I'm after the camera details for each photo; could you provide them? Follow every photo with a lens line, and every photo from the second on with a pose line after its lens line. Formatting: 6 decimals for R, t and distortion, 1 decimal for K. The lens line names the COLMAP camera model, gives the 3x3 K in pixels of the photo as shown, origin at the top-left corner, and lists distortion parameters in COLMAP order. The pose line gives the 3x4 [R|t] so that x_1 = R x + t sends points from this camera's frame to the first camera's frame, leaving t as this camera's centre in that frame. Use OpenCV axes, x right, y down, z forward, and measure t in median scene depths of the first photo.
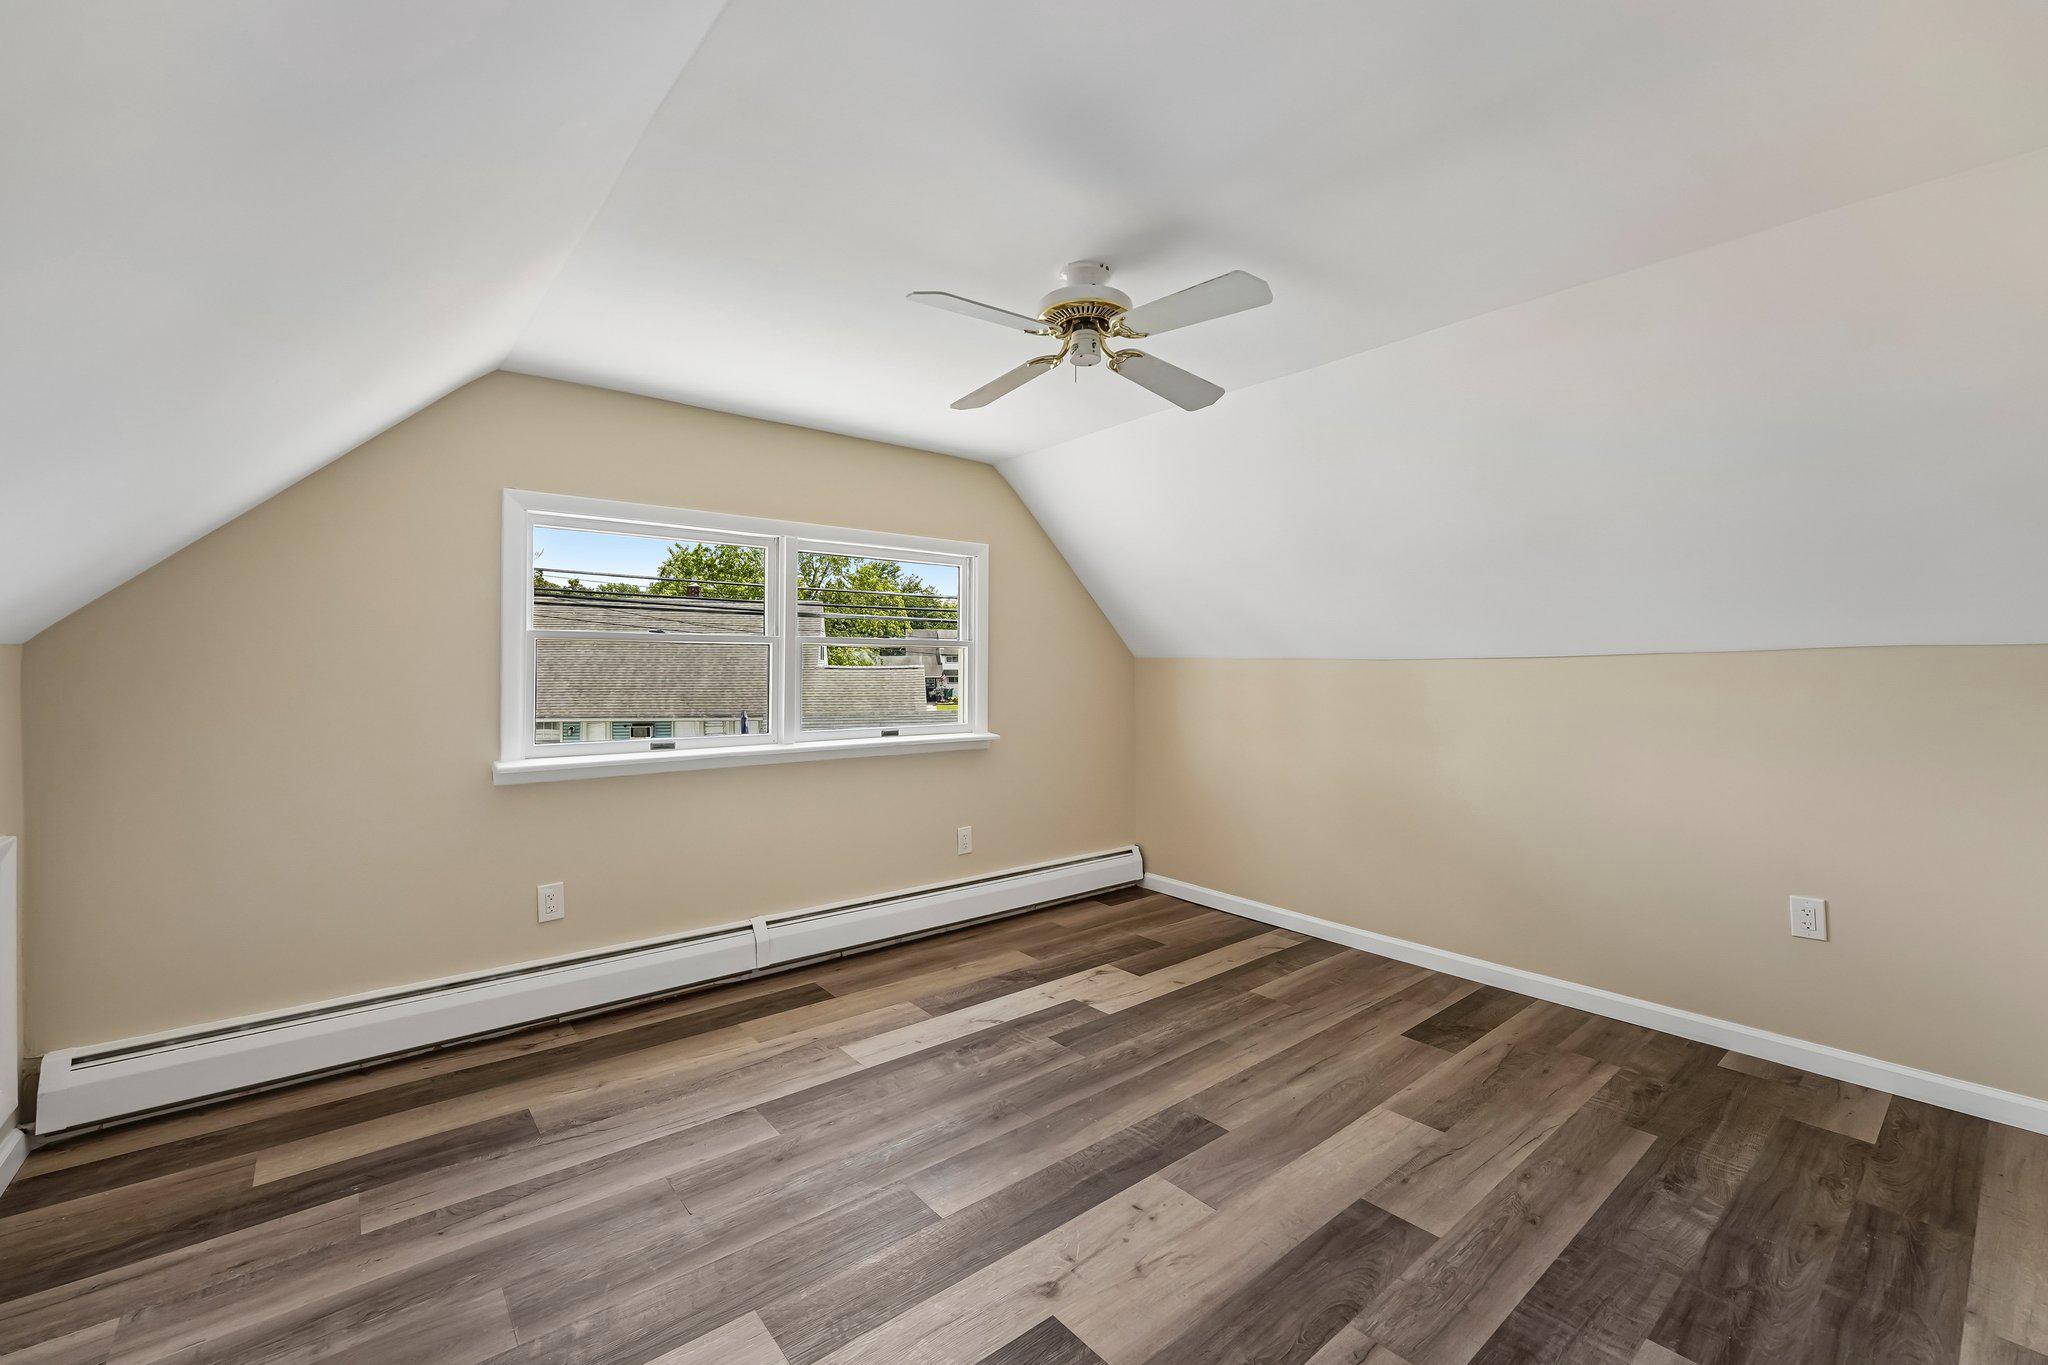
lens RADIAL K [[845.4, 0, 1020.6], [0, 845.4, 670.9], [0, 0, 1]] dist [-0.002150, -0.000120]
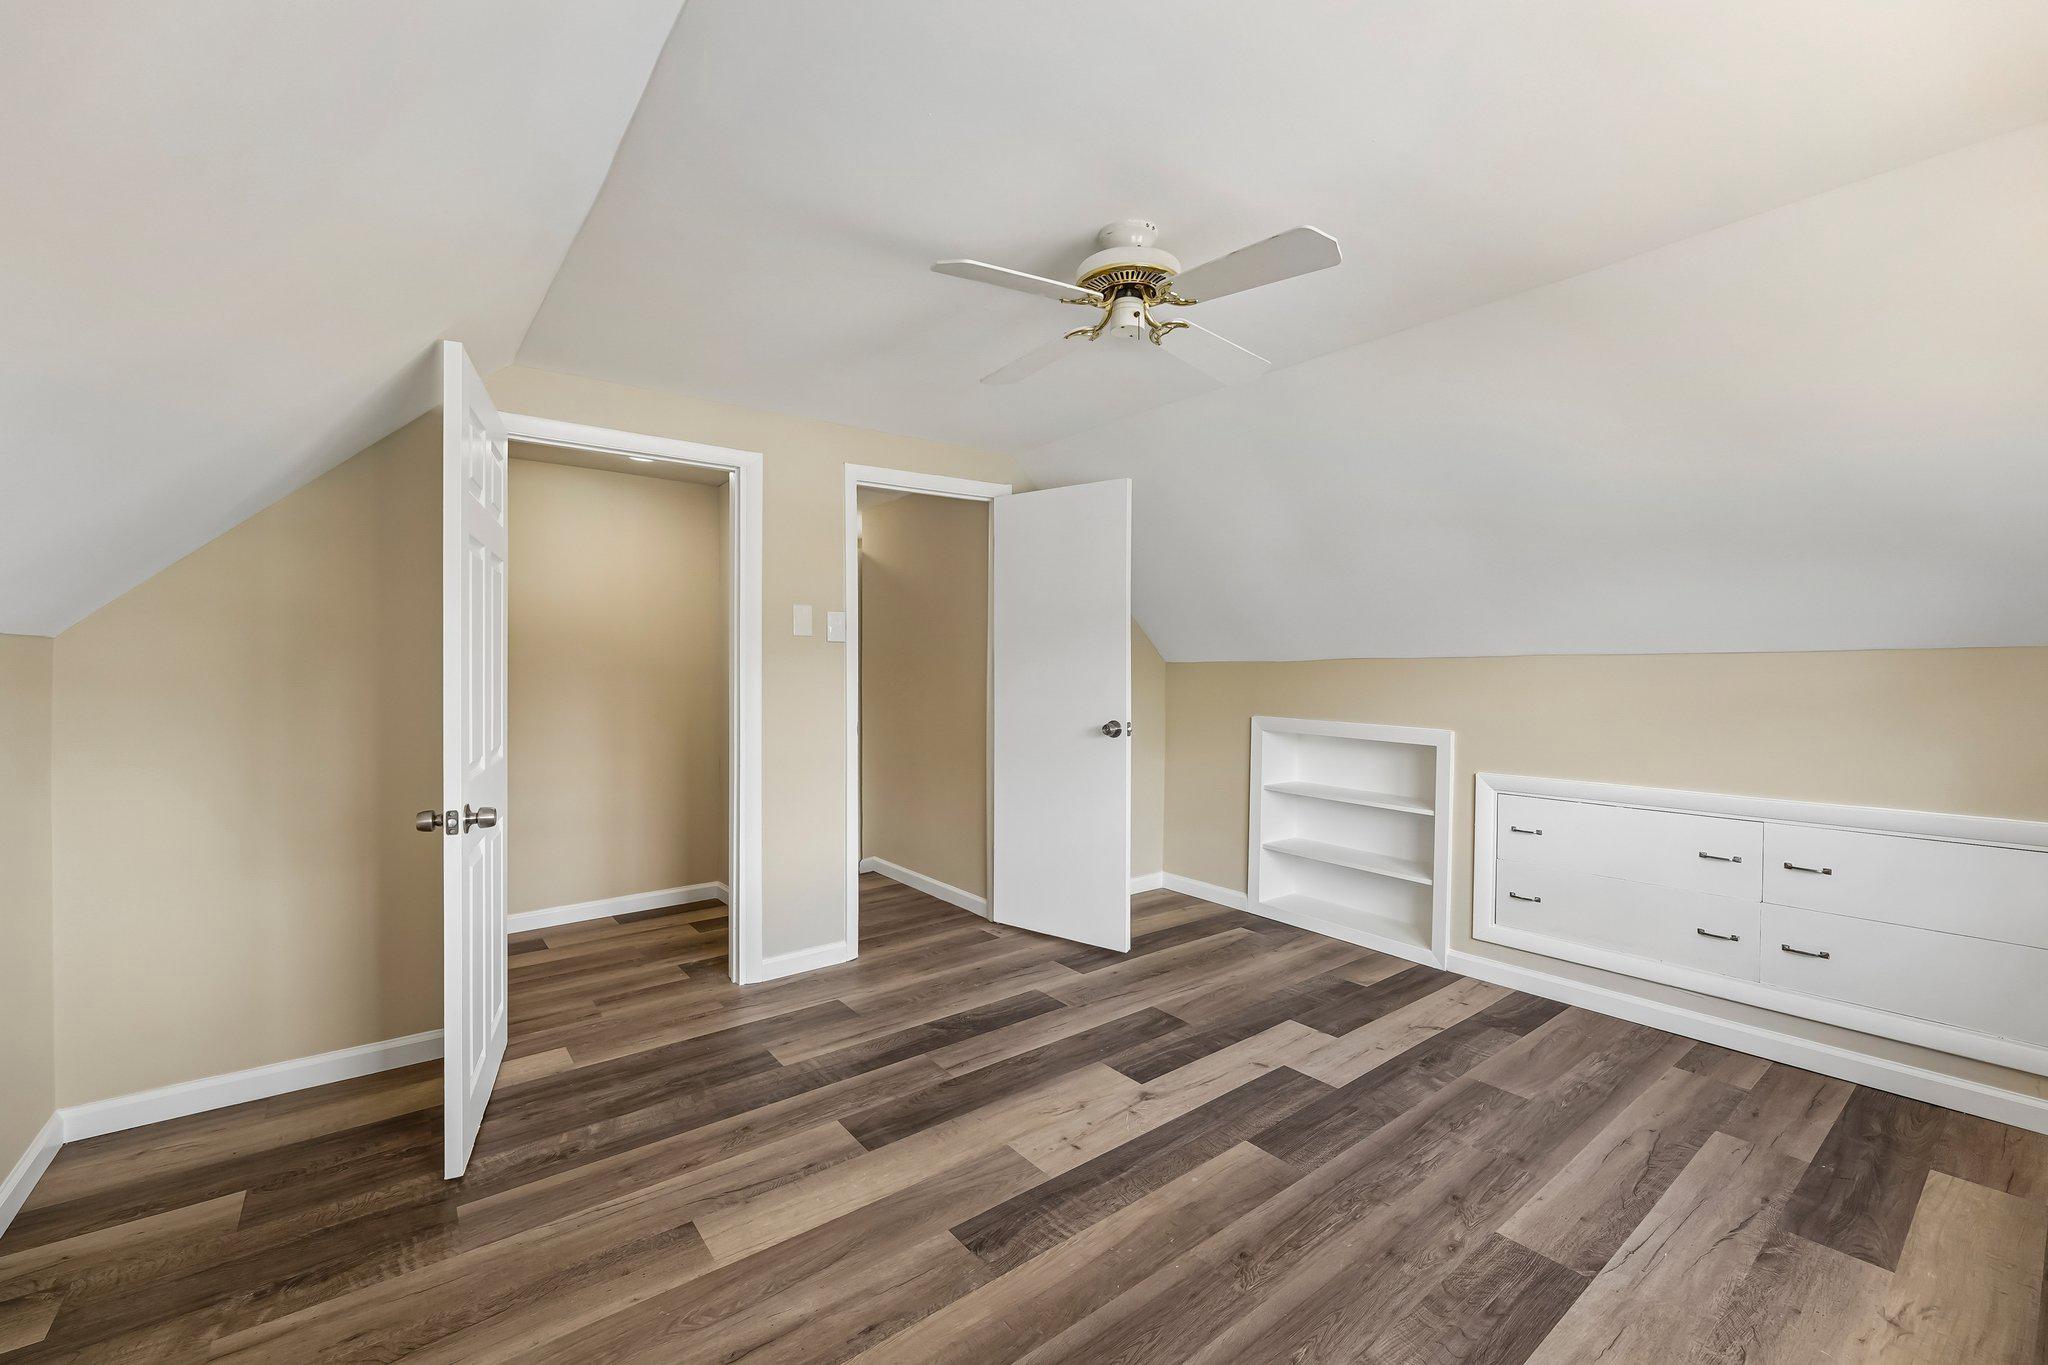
lens RADIAL K [[835.5, 0, 1023.6], [0, 835.5, 672.5], [0, 0, 1]] dist [0.000045, -0.000012]
pose [[-0.999628, -0.003103, 0.027095, 0.144009], [-0.002889, 0.999965, 0.007910, -0.001675], [-0.027118, 0.007829, -0.999602, 1.687899]]
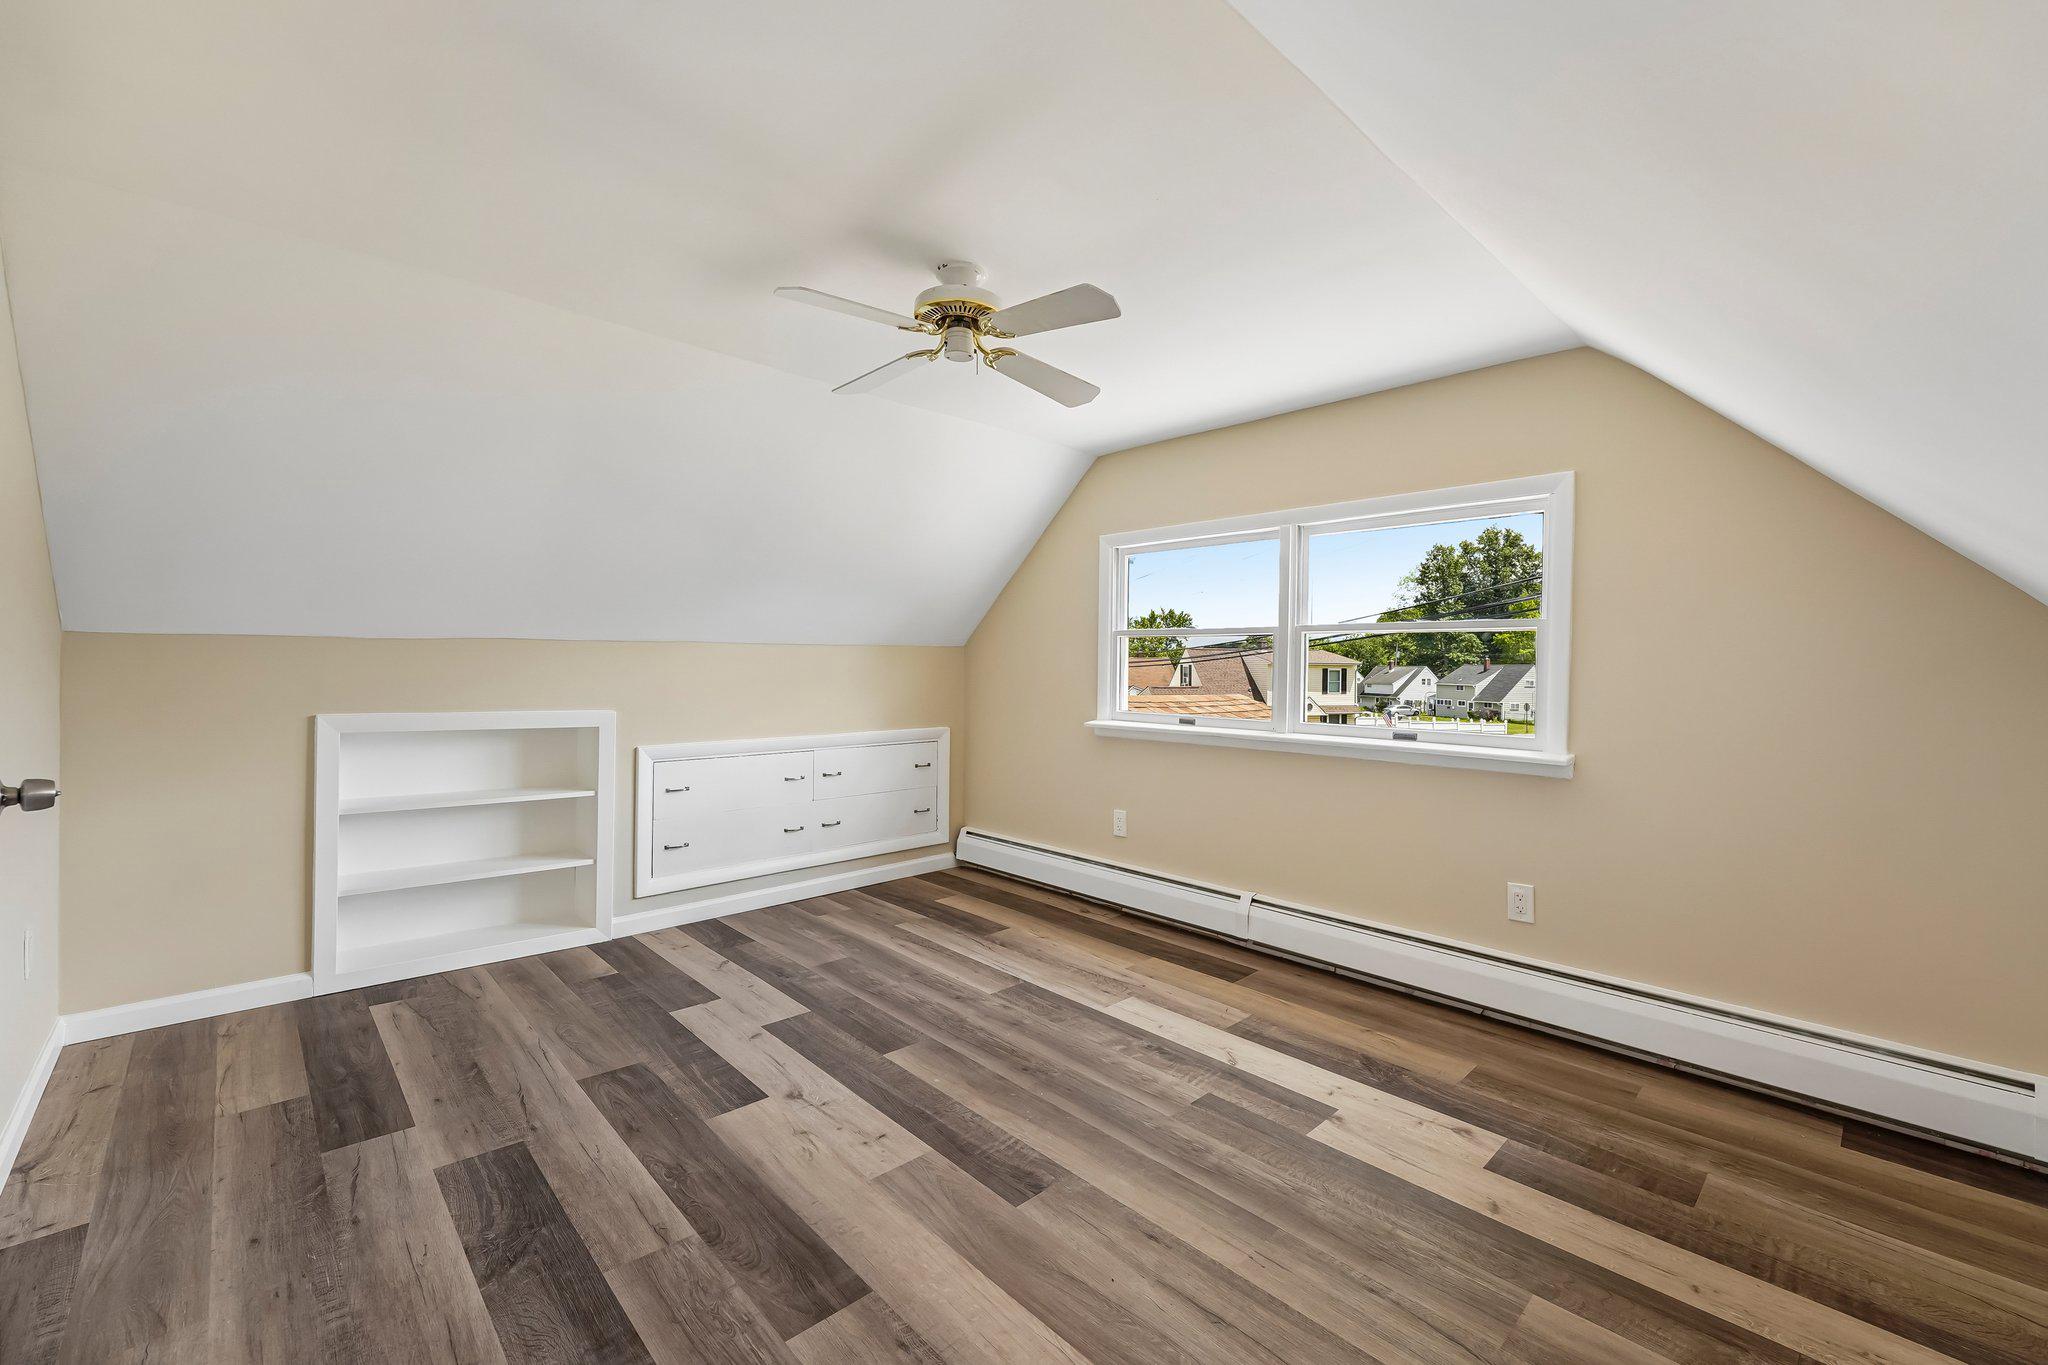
lens RADIAL K [[845.4, 0, 1020.6], [0, 845.4, 670.9], [0, 0, 1]] dist [-0.002150, -0.000120]
pose [[0.063713, 0.008641, -0.997931, 0.997668], [-0.013333, 0.999881, 0.007807, 0.014029], [0.997879, 0.012808, 0.063821, 0.884702]]
